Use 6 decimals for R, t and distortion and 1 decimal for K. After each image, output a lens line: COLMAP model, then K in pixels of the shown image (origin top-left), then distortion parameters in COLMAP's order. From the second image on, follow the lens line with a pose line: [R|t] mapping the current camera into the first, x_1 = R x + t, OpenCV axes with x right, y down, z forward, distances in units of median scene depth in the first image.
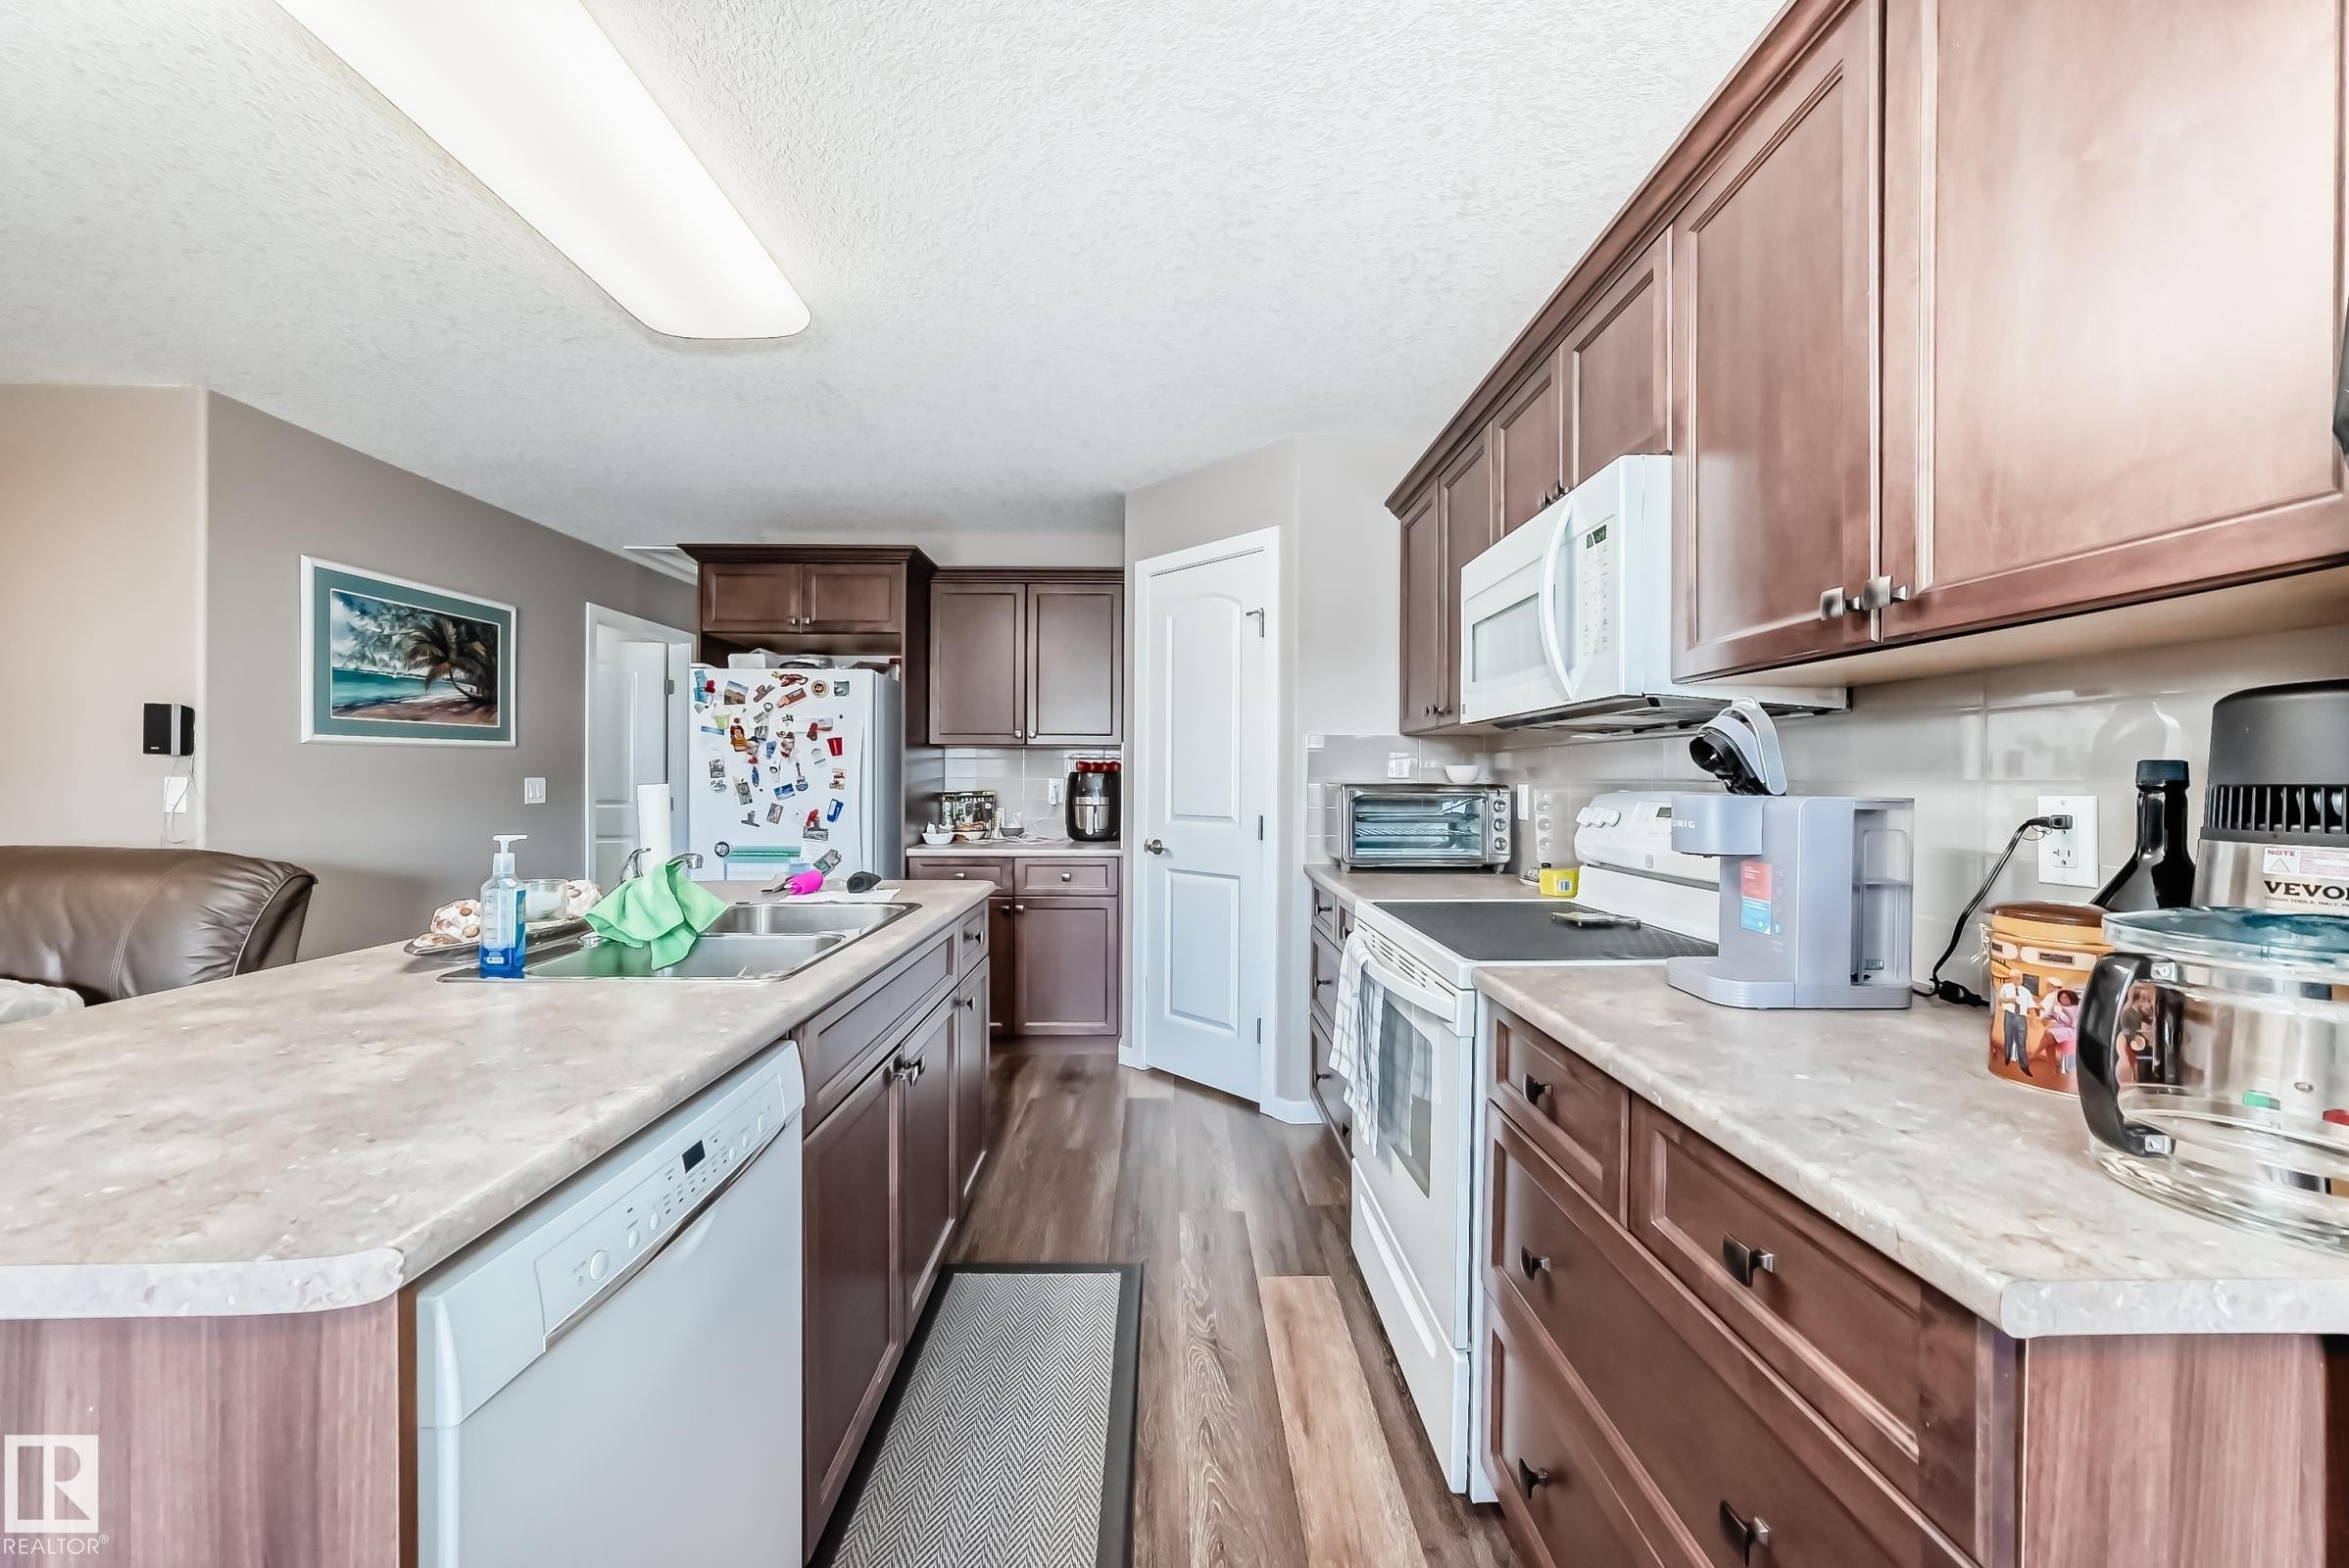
lens RADIAL K [[844.8, 0, 1181.1], [0, 844.8, 782.9], [0, 0, 1]] dist [-0.028460, 0.008902]
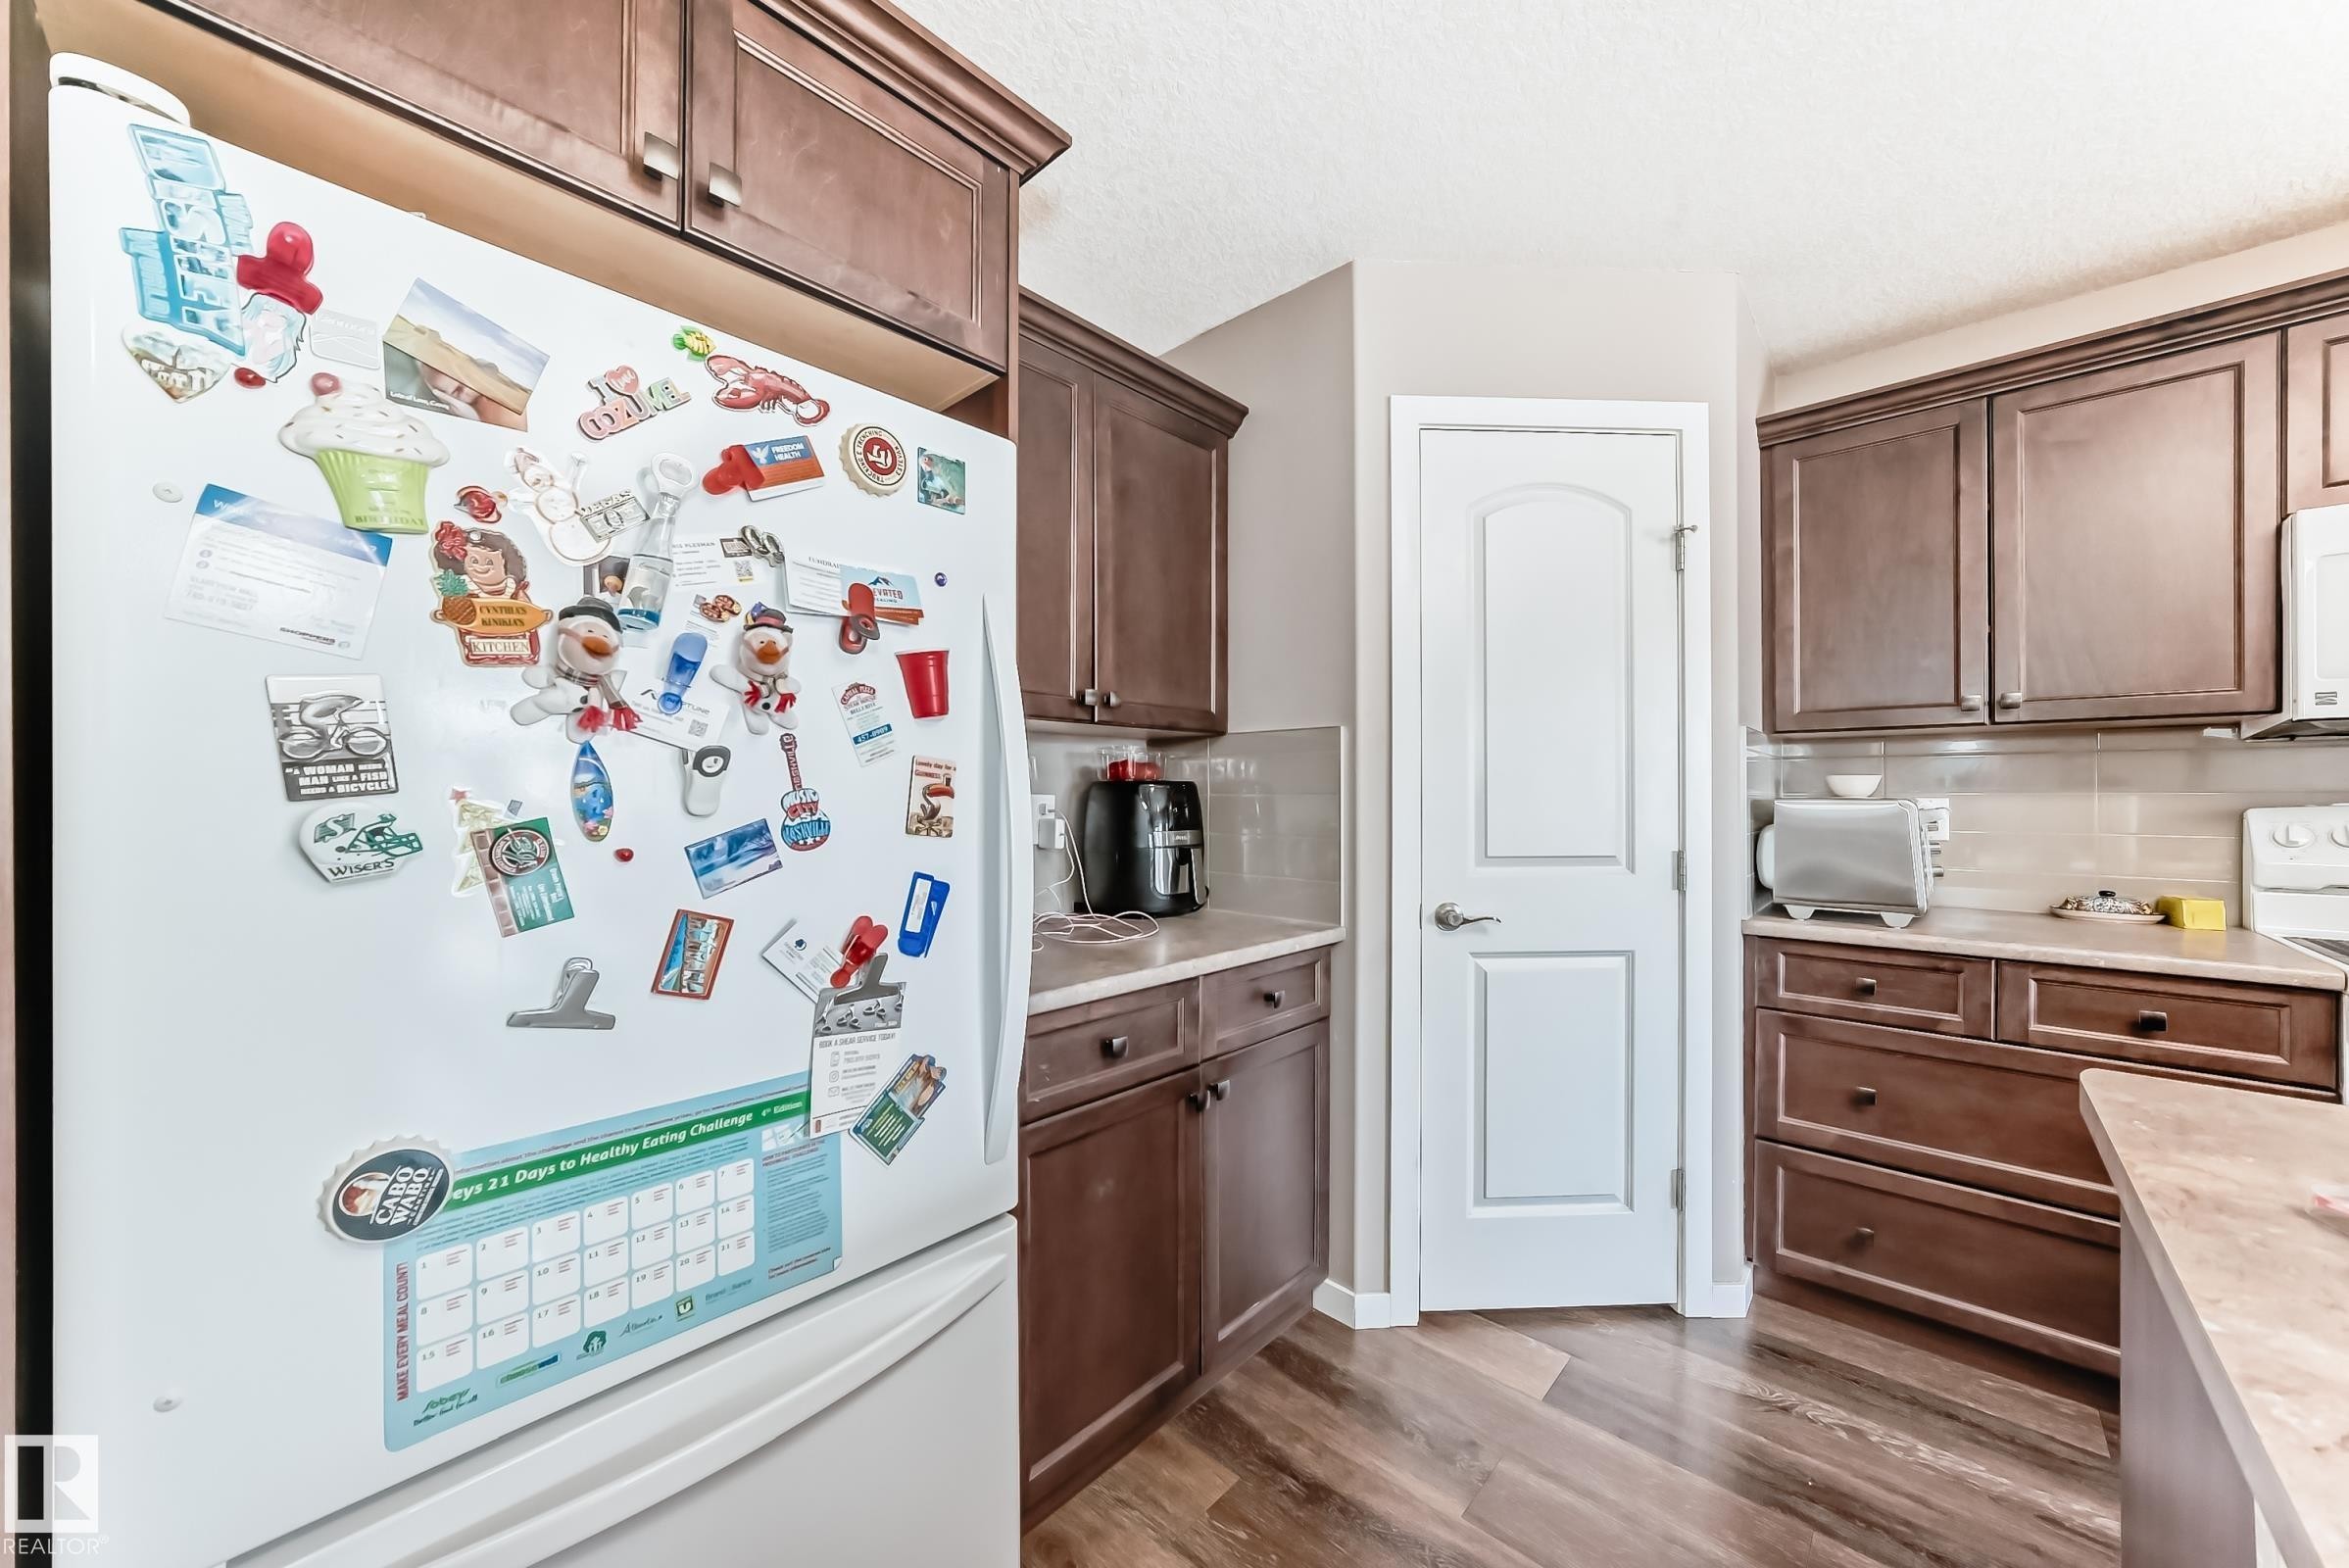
lens RADIAL K [[840.0, 0, 1181.4], [0, 840.0, 790.9], [0, 0, 1]] dist [-0.027459, 0.008296]
pose [[0.697214, -0.003553, 0.716854, -0.685629], [0.008879, 0.999954, -0.003680, -0.007285], [-0.716808, 0.008931, 0.697213, 0.929698]]
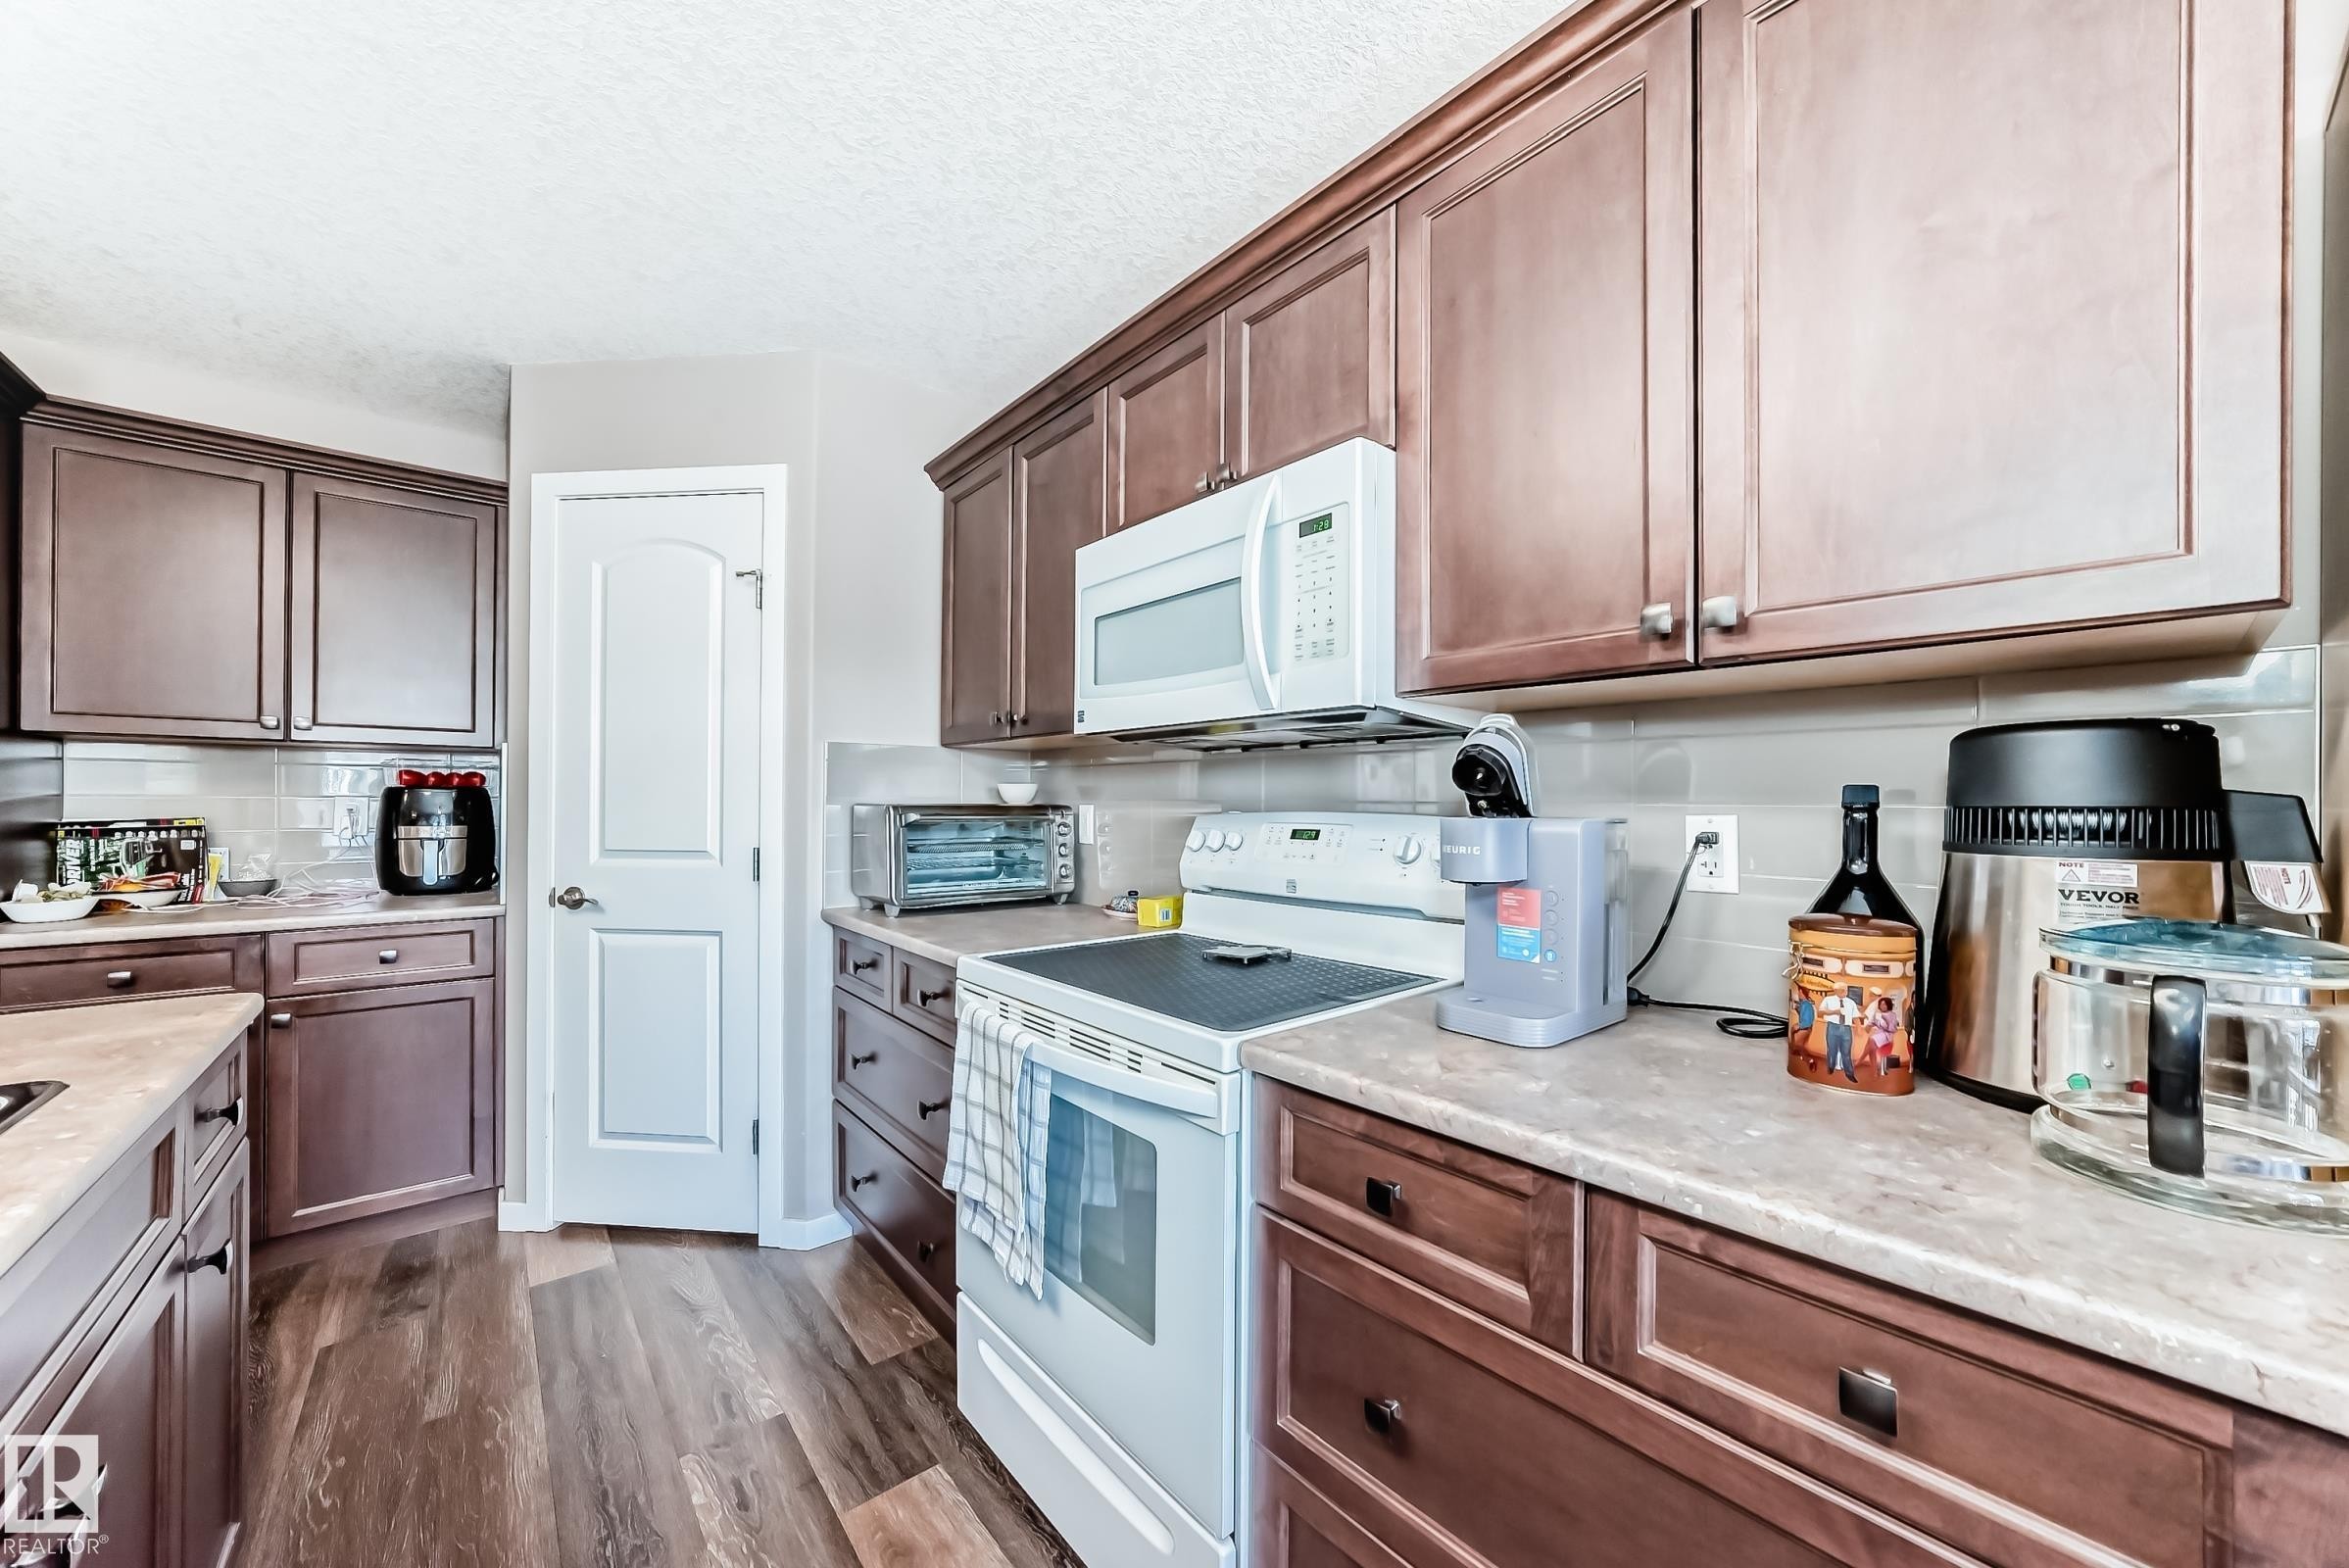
lens RADIAL K [[843.5, 0, 1184.3], [0, 843.5, 800.8], [0, 0, 1]] dist [-0.025612, 0.007122]
pose [[0.774247, -0.000124, 0.632884, -0.090929], [0.001324, 0.999998, -0.001424, -0.001434], [-0.632882, 0.001941, 0.774246, 0.211303]]
